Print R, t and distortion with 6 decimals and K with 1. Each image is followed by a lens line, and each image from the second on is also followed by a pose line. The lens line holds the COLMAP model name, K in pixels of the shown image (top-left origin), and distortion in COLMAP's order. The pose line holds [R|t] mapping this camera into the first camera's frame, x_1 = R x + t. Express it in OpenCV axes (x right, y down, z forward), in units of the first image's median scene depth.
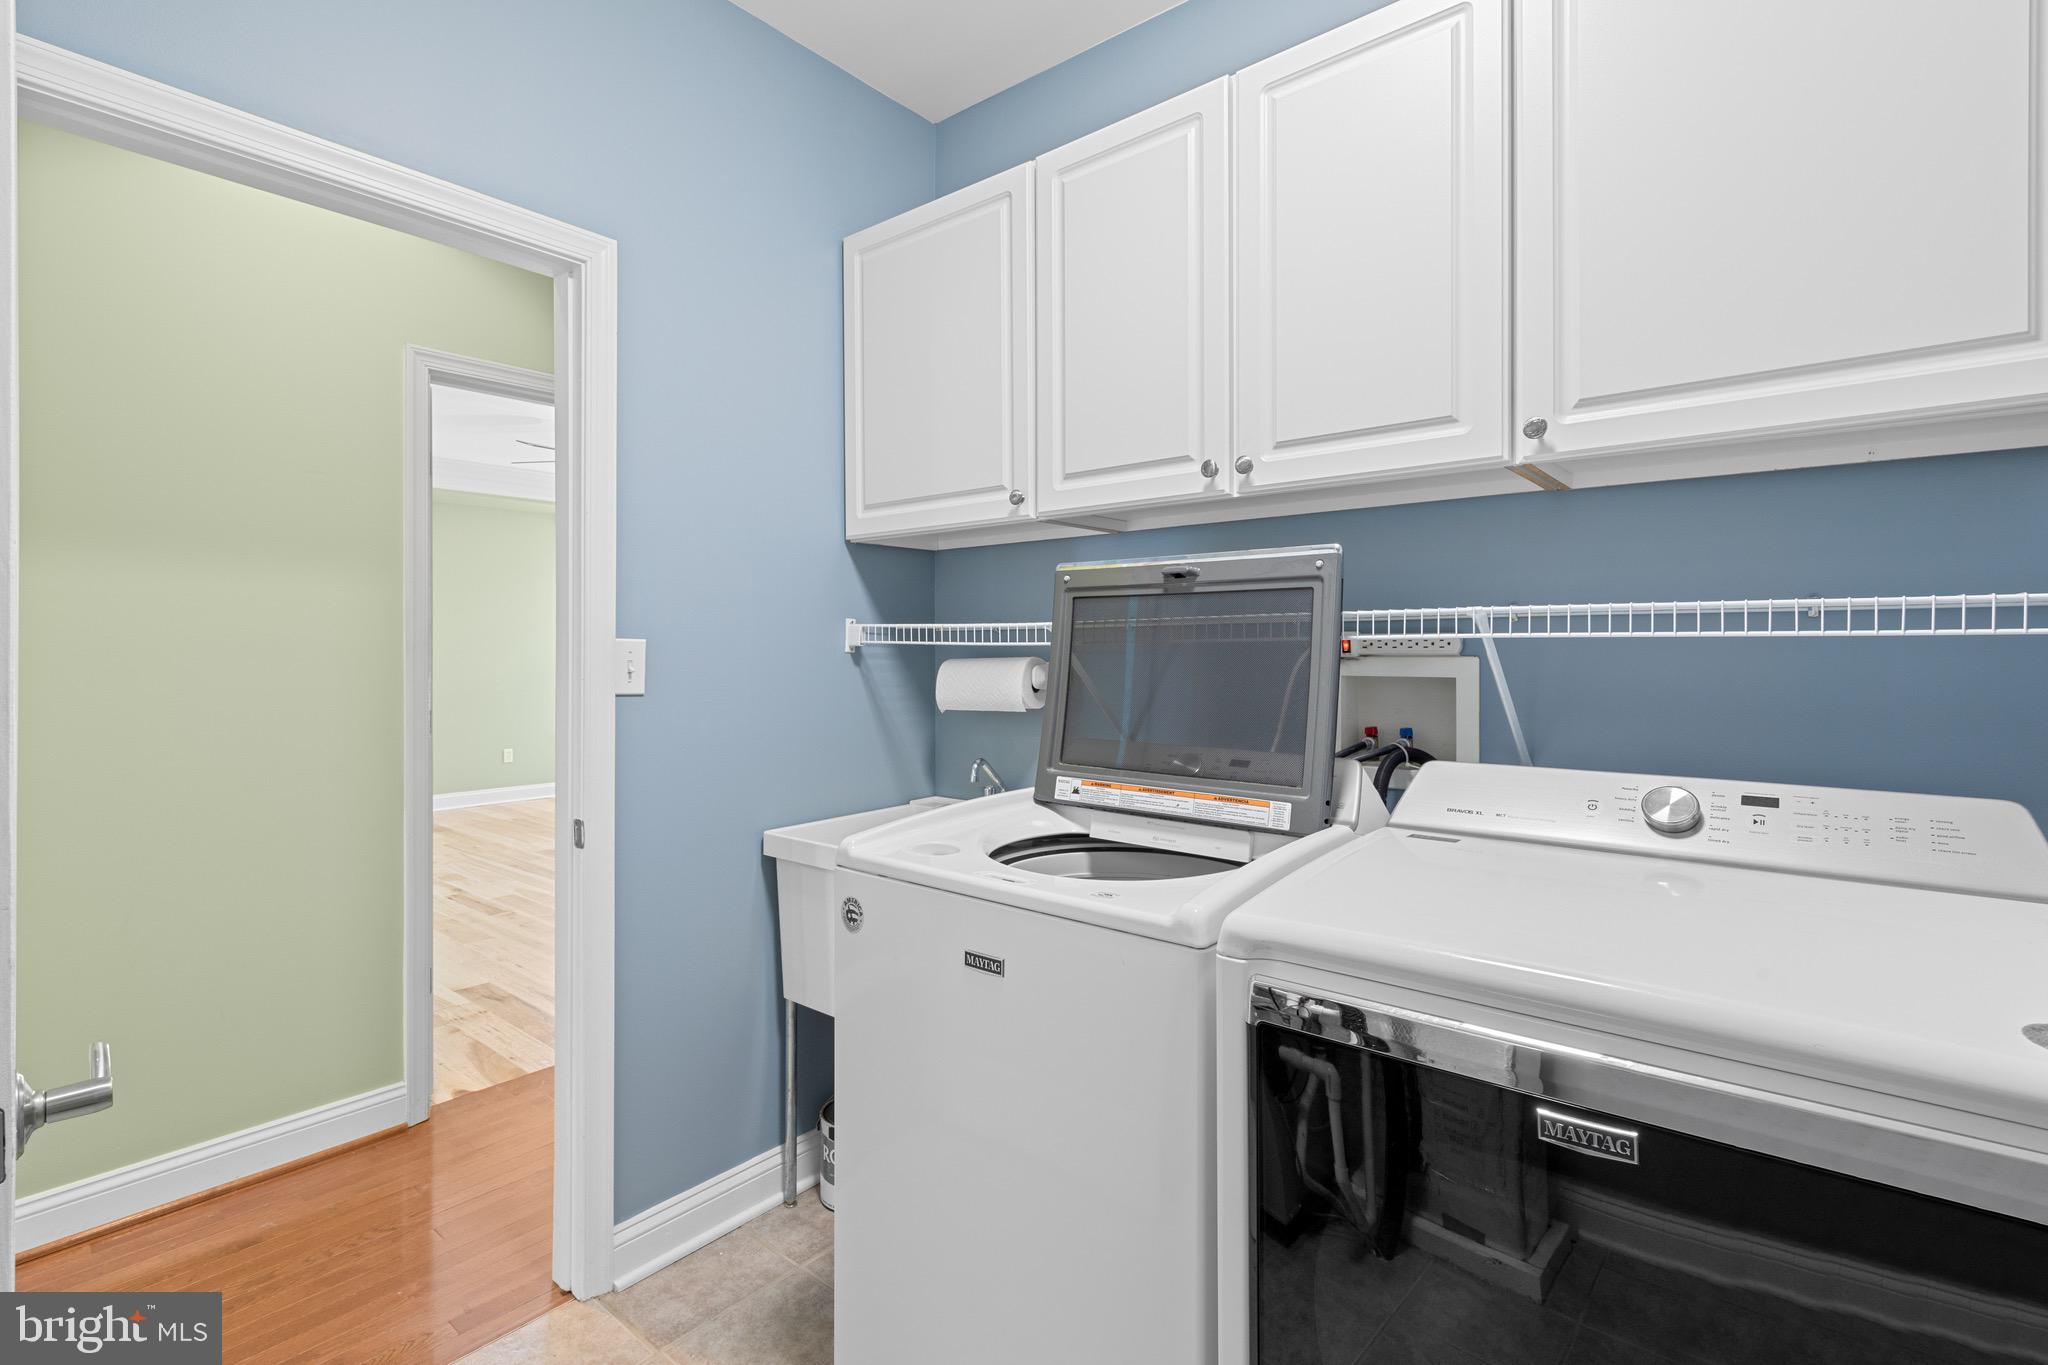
lens RADIAL K [[914.4, 0, 1029.5], [0, 914.4, 633.7], [0, 0, 1]] dist [0.000700, 0.000012]
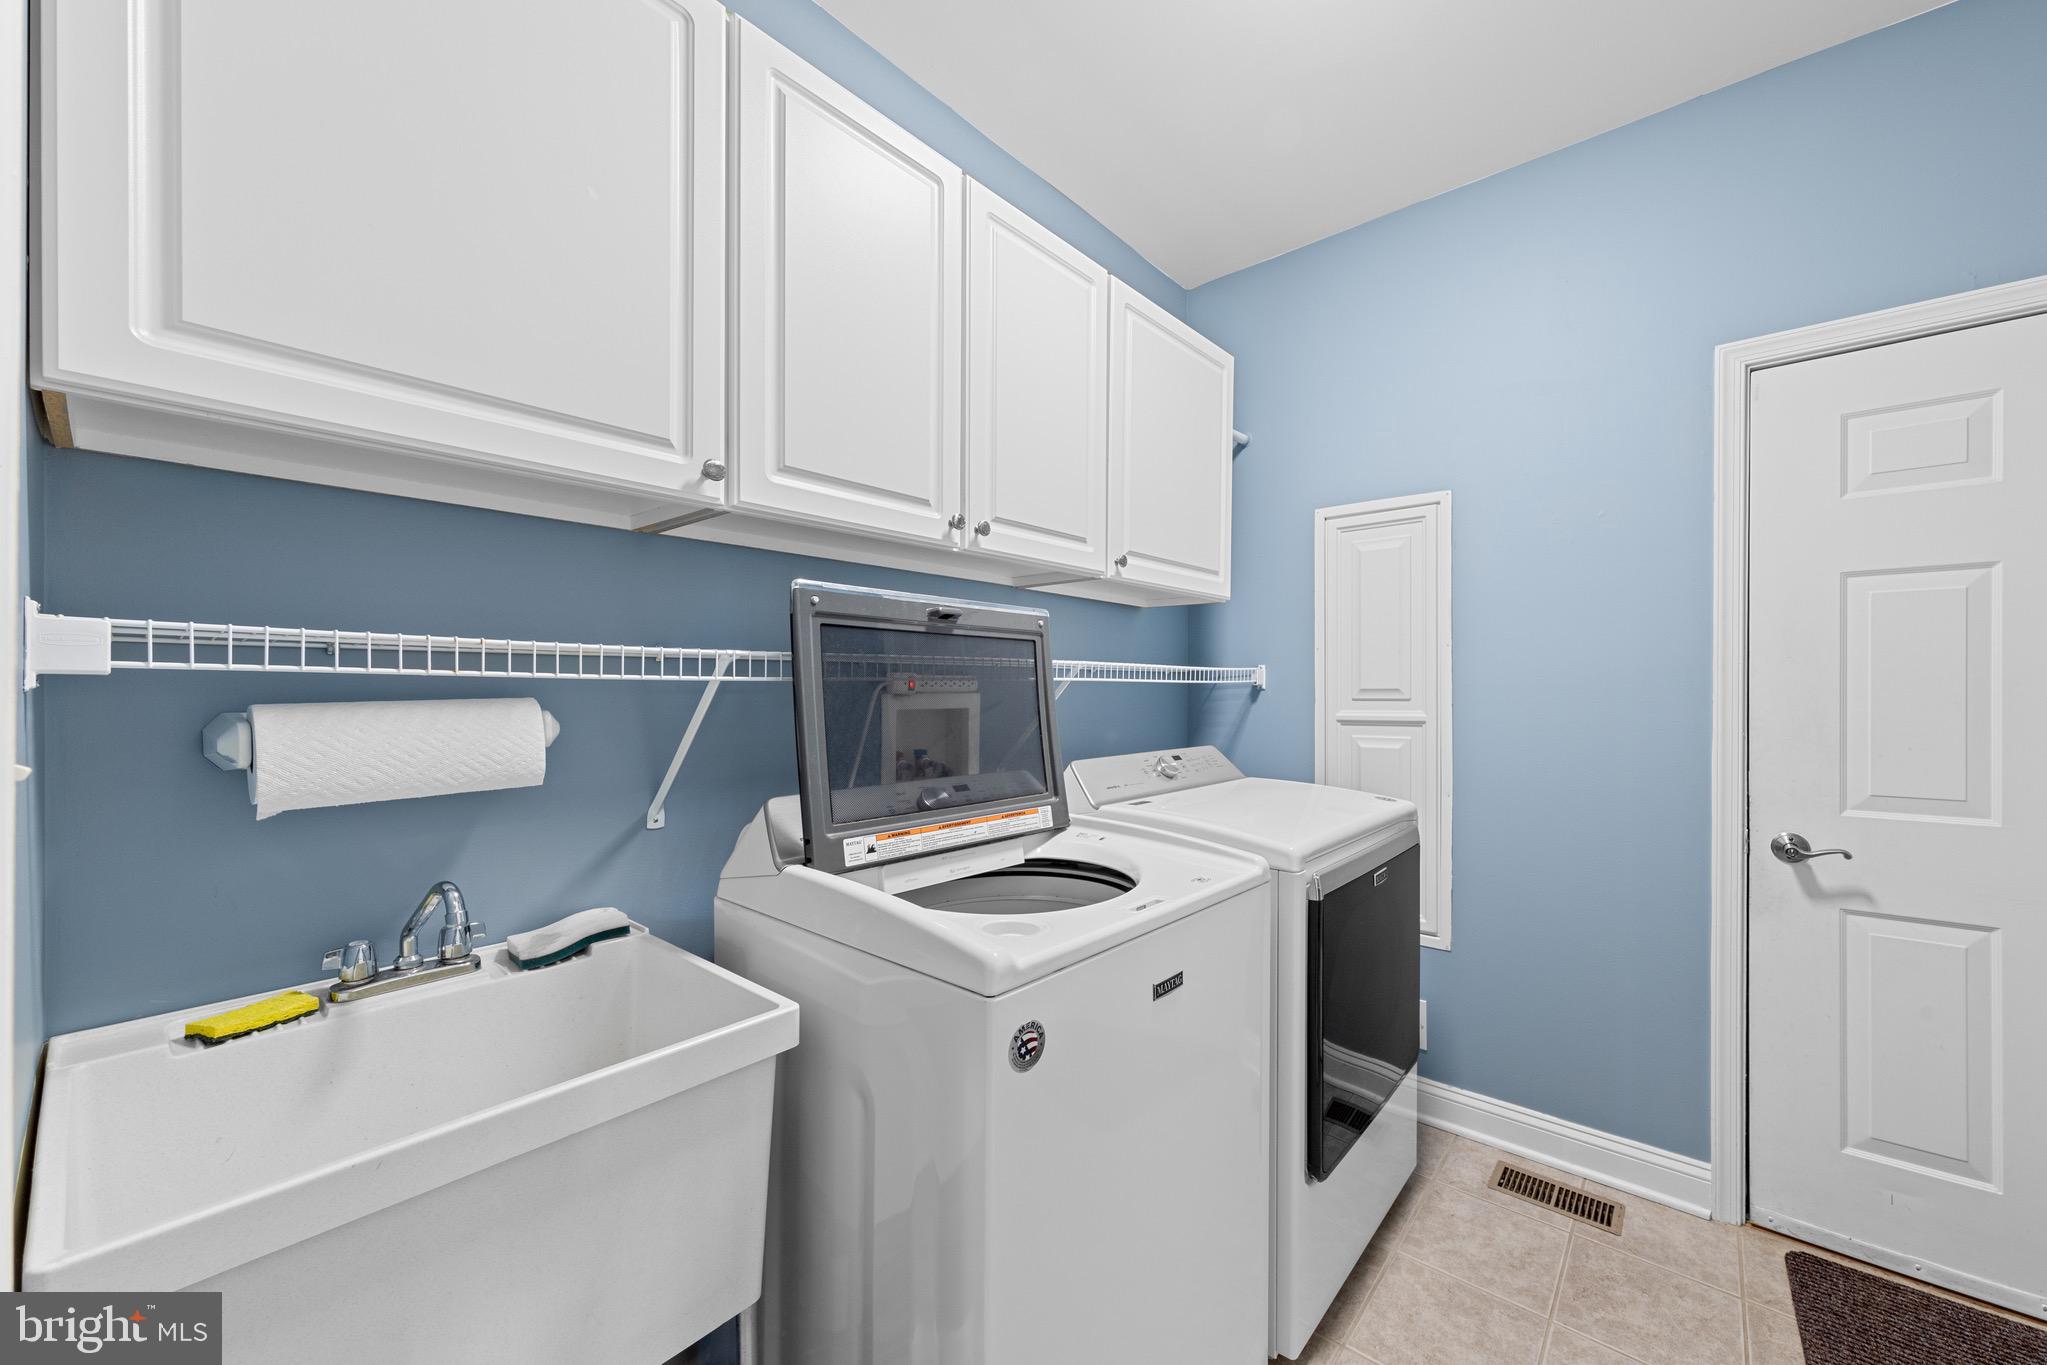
lens RADIAL K [[822.8, 0, 1023.5], [0, 822.8, 682.5], [0, 0, 1]] dist [0.001453, 0.000066]
pose [[-0.000263, 0.006541, 0.999979, -0.753387], [-0.022754, 0.999720, -0.006545, 0.015235], [-0.999741, -0.022756, -0.000115, 0.883142]]
